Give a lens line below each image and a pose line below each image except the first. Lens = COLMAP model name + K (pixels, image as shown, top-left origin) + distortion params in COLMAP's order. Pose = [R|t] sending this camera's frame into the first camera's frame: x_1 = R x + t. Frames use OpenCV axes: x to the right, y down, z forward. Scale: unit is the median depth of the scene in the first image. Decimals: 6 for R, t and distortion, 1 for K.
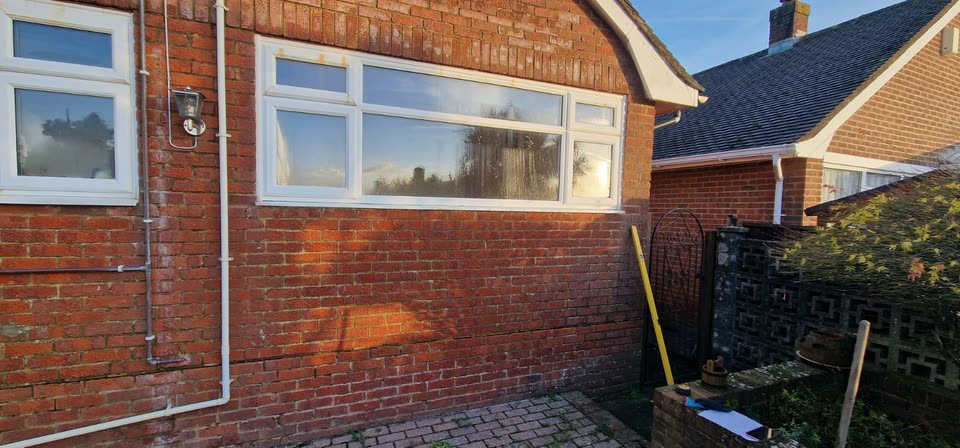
lens RADIAL K [[375.4, 0, 479.6], [0, 375.4, 226.0], [0, 0, 1]] dist [-0.006673, -0.000843]
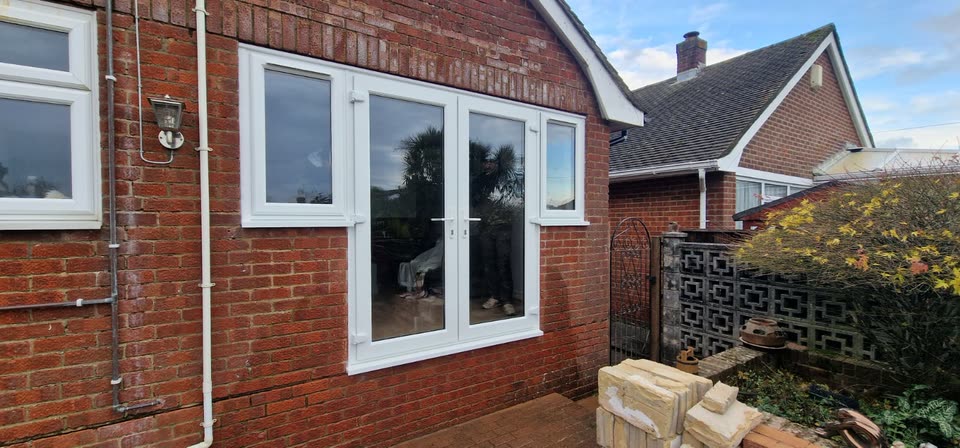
lens RADIAL K [[375.4, 0, 476.6], [0, 375.4, 226.1], [0, 0, 1]] dist [-0.006673, -0.000843]
pose [[0.983151, -0.028160, 0.180612, -0.170898], [0.034575, 0.998875, -0.032468, -0.001621], [-0.179494, 0.038166, 0.983018, -0.008706]]
